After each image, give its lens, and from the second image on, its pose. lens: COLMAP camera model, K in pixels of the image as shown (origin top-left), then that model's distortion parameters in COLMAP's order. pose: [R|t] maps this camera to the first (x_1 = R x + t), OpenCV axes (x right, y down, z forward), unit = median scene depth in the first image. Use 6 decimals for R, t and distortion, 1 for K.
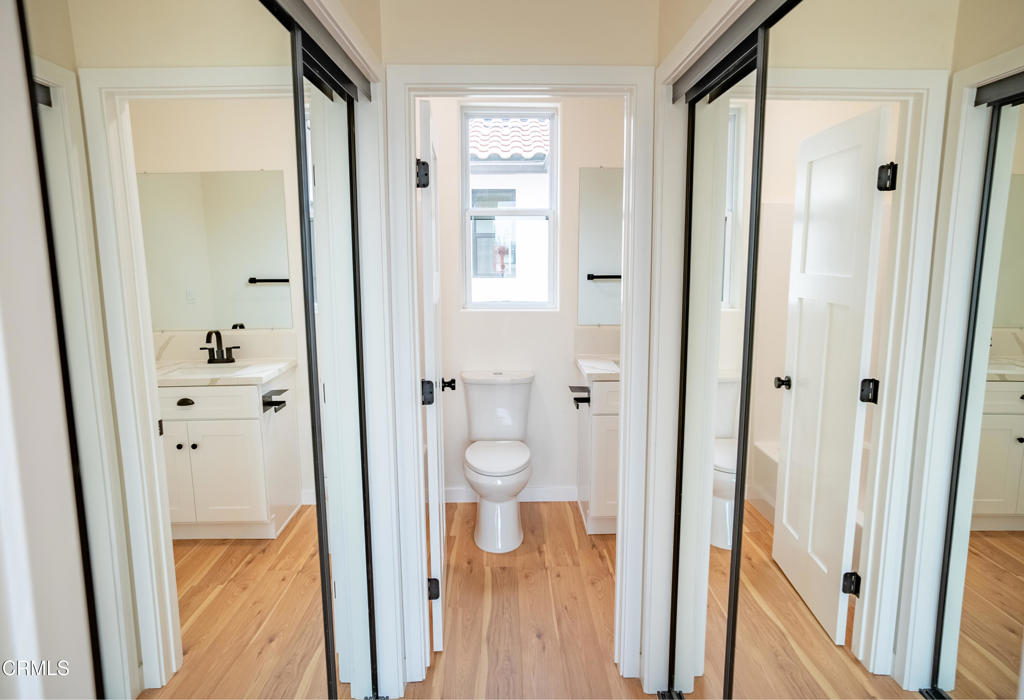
lens RADIAL K [[623.9, 0, 510.2], [0, 623.9, 352.2], [0, 0, 1]] dist [-0.007623, 0.003513]
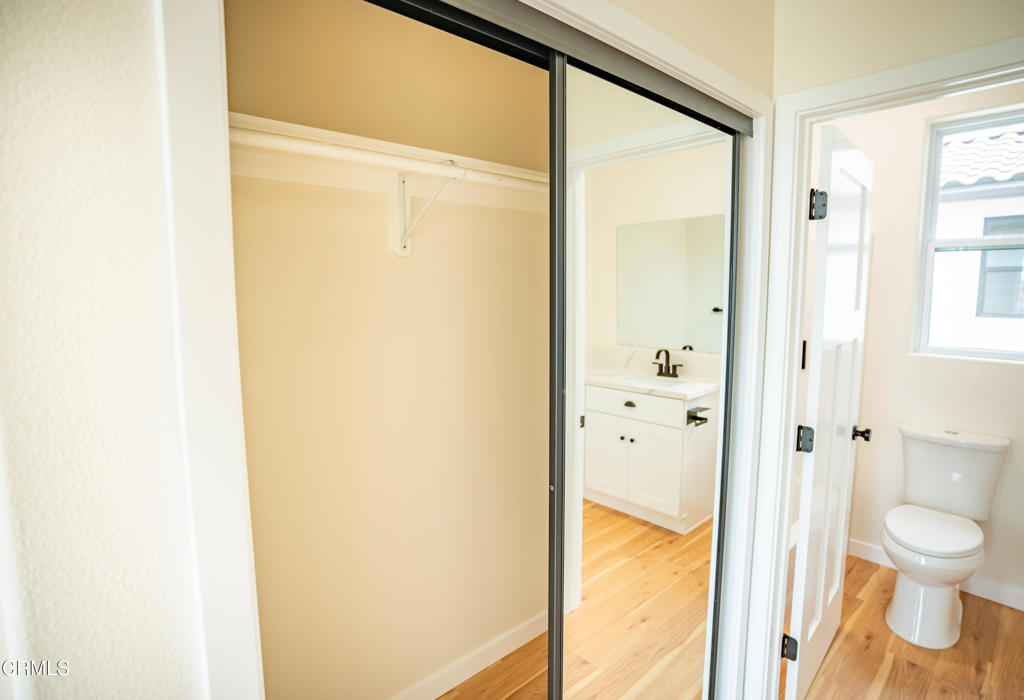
lens RADIAL K [[524.5, 0, 509.8], [0, 524.5, 349.9], [0, 0, 1]] dist [-0.041227, 0.016951]
pose [[0.674661, 0.094783, -0.732017, 0.077689], [-0.120785, 0.992530, 0.017194, -0.017333], [0.728179, 0.076816, 0.681069, 0.093041]]
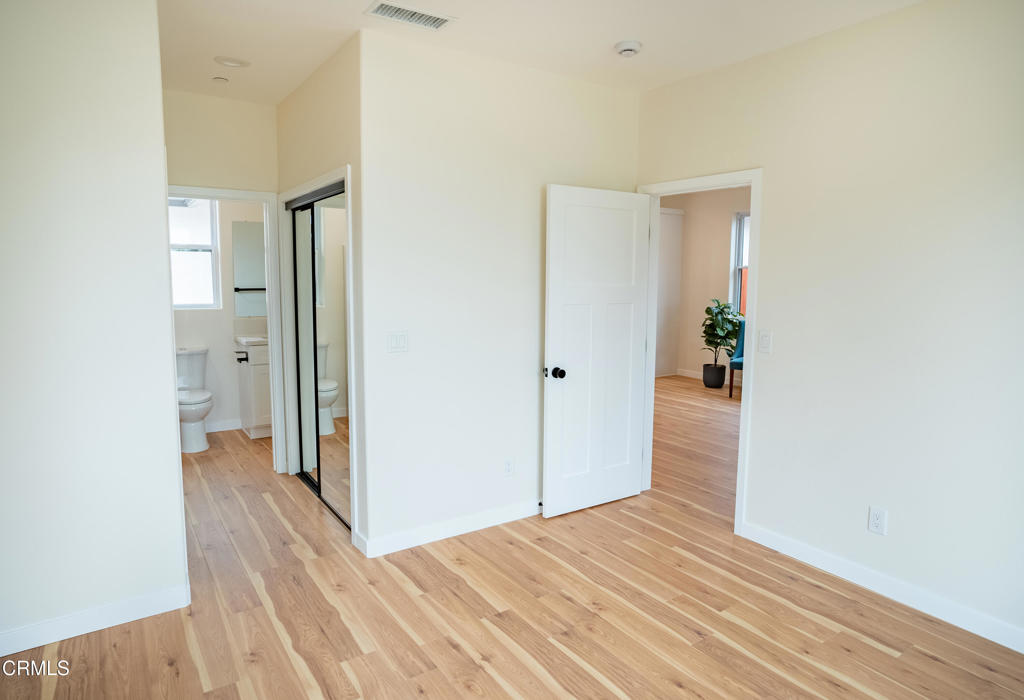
lens RADIAL K [[623.9, 0, 514.4], [0, 623.9, 351.6], [0, 0, 1]] dist [-0.007623, 0.003513]
pose [[0.838980, -0.048812, 0.541969, -0.178899], [0.069067, 0.997466, -0.017081, 0.134572], [-0.539762, 0.051763, 0.840225, -0.799769]]
